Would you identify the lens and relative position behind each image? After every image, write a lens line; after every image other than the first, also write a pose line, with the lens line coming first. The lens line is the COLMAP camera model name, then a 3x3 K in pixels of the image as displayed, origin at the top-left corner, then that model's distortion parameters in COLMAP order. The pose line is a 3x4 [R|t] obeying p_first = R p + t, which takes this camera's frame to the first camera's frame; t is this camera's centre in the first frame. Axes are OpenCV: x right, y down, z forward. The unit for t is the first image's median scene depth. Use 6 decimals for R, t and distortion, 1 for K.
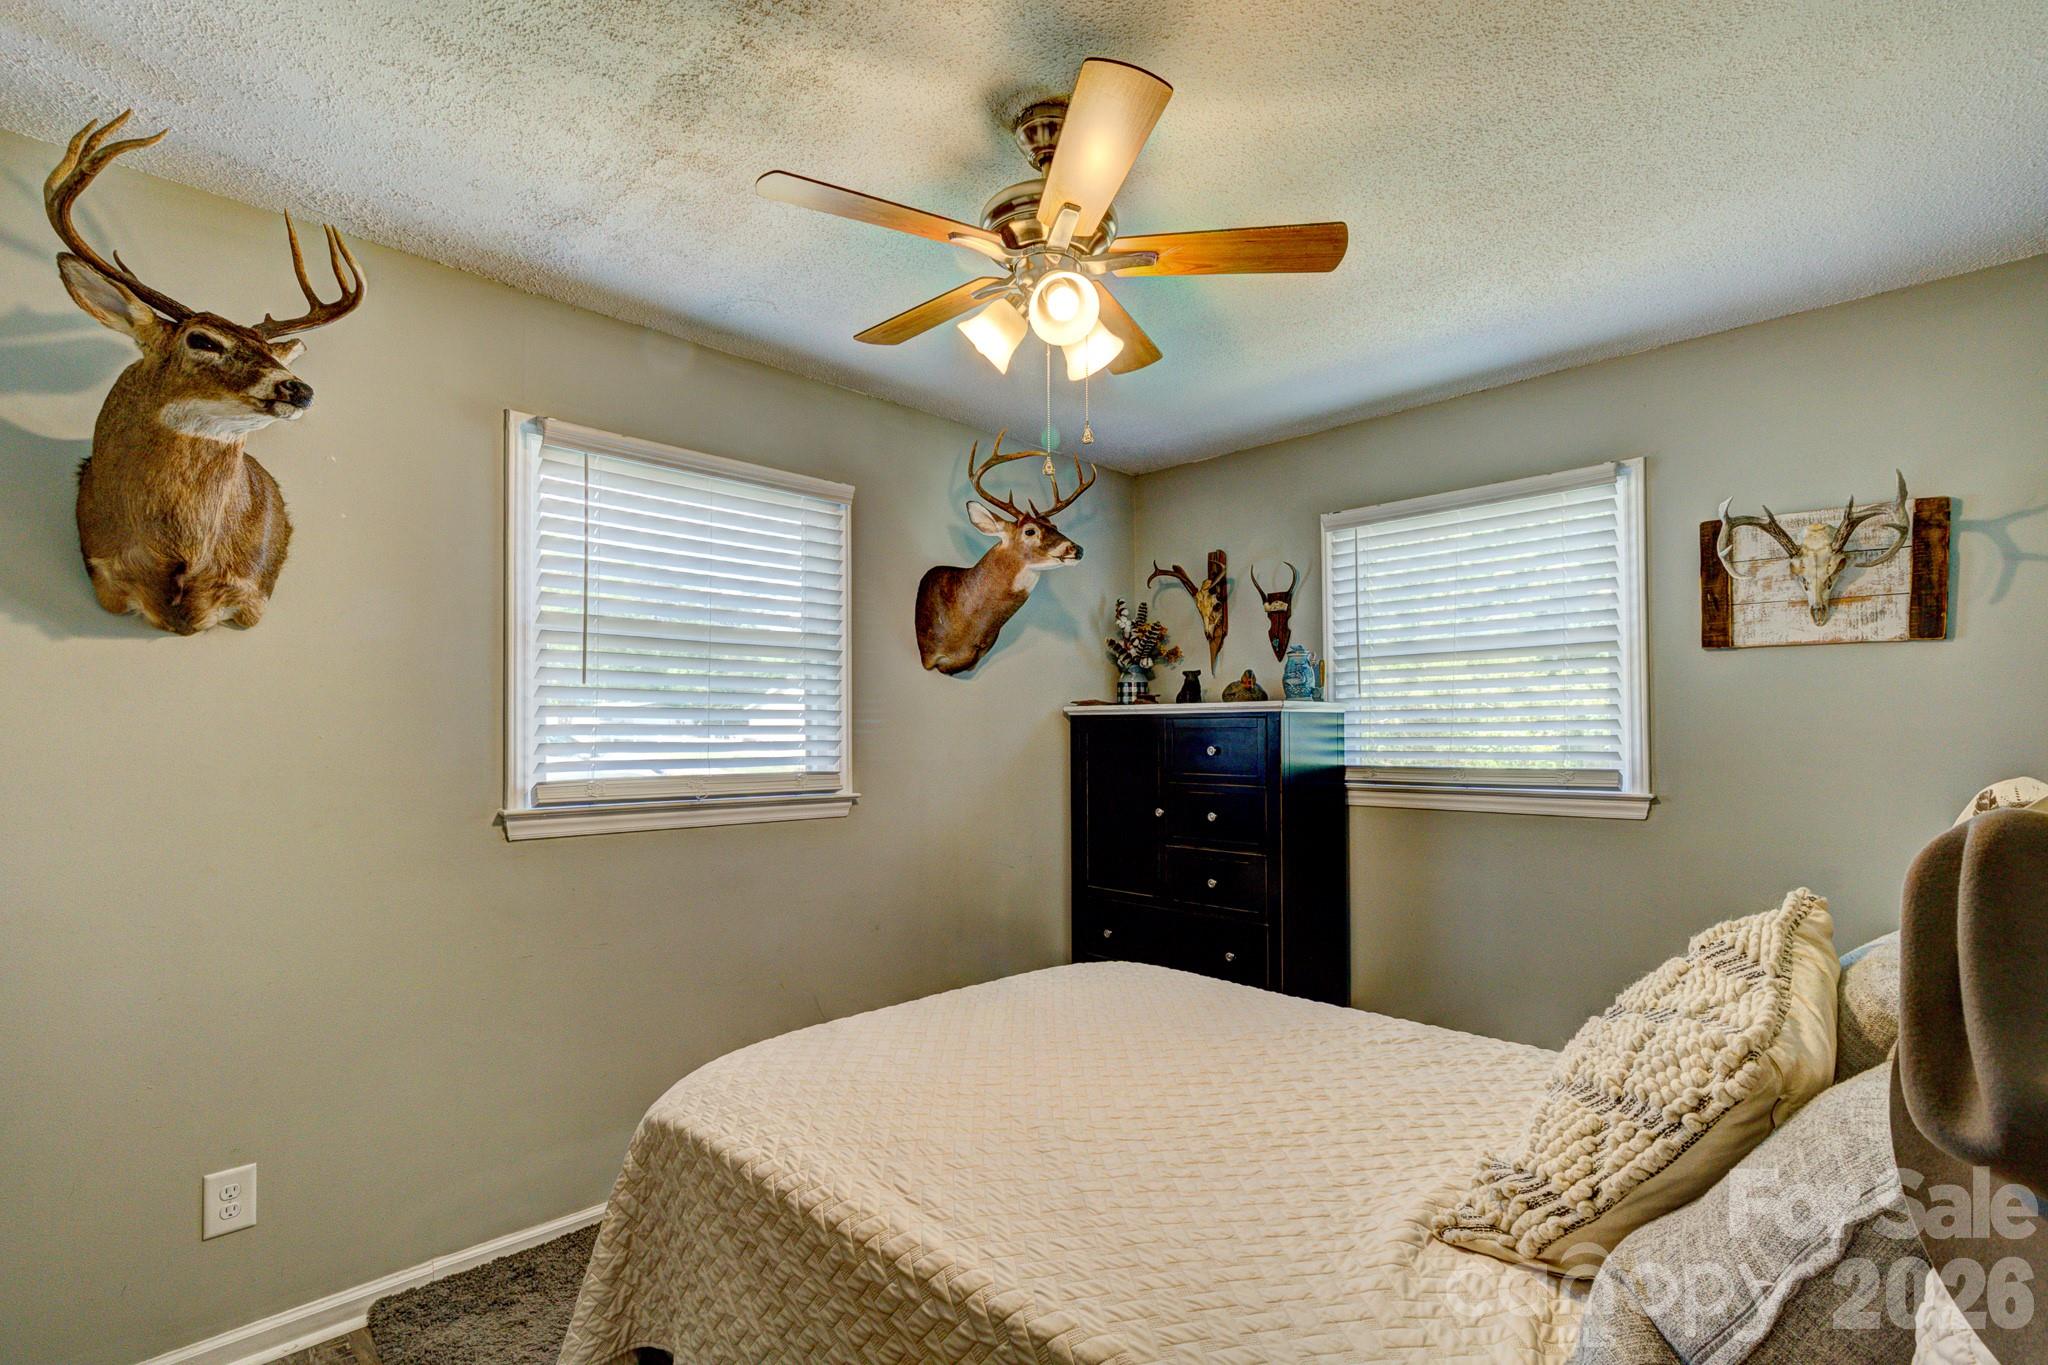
lens RADIAL K [[965.0, 0, 1027.7], [0, 965.0, 731.5], [0, 0, 1]] dist [0.008037, -0.000687]
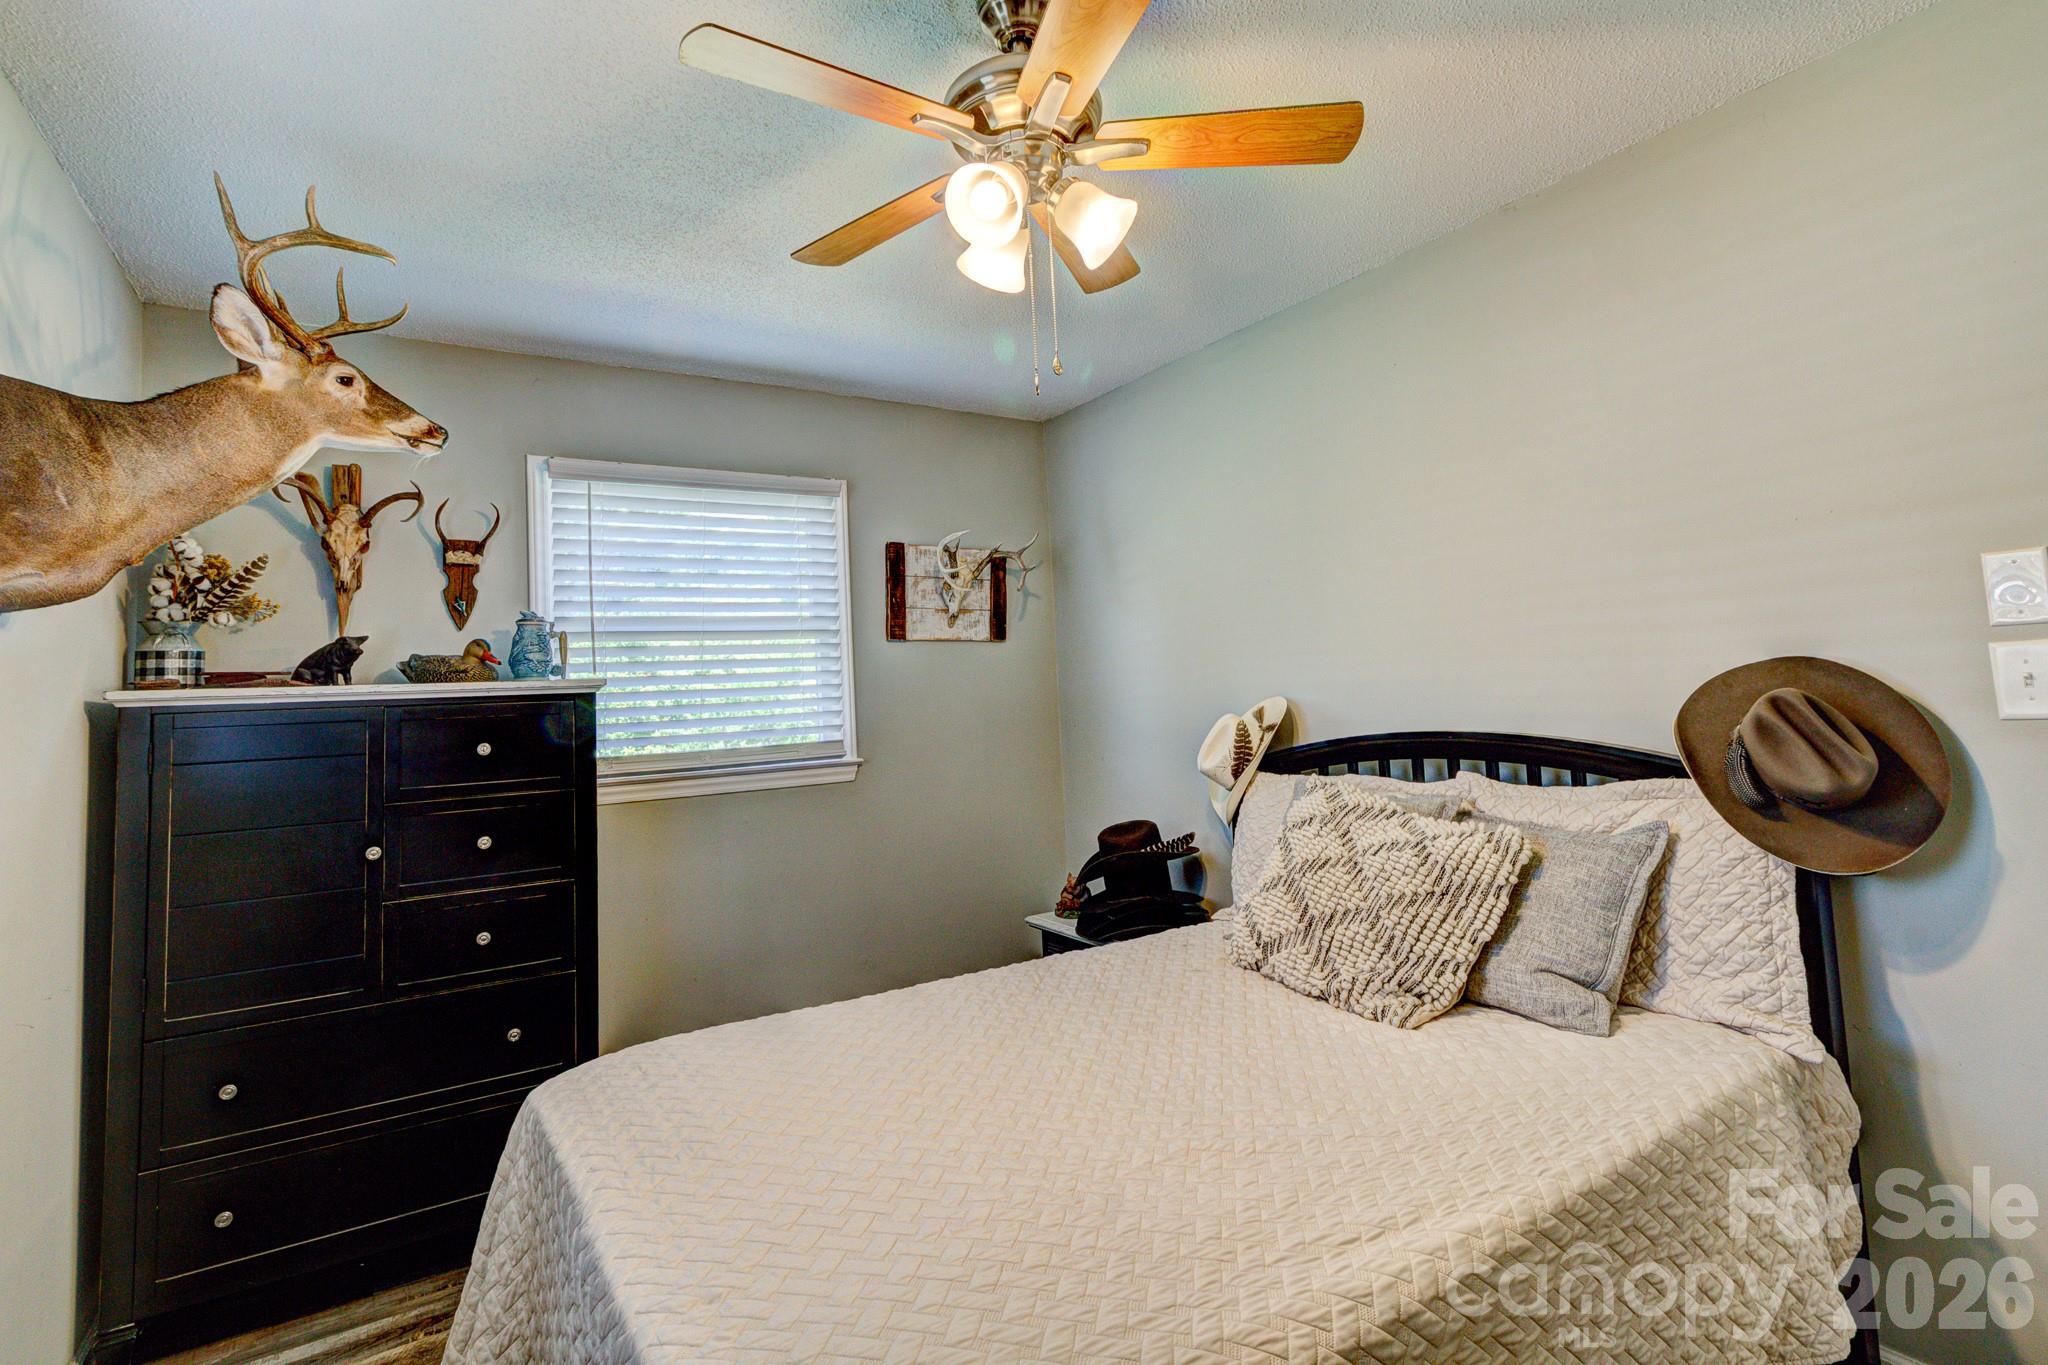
lens RADIAL K [[989.6, 0, 1025.7], [0, 989.6, 622.8], [0, 0, 1]] dist [0.009781, 0.000152]
pose [[0.215289, 0.067490, 0.974215, -0.519736], [0.043707, 0.995943, -0.078654, 0.002553], [-0.975572, 0.059513, 0.211466, 0.525050]]
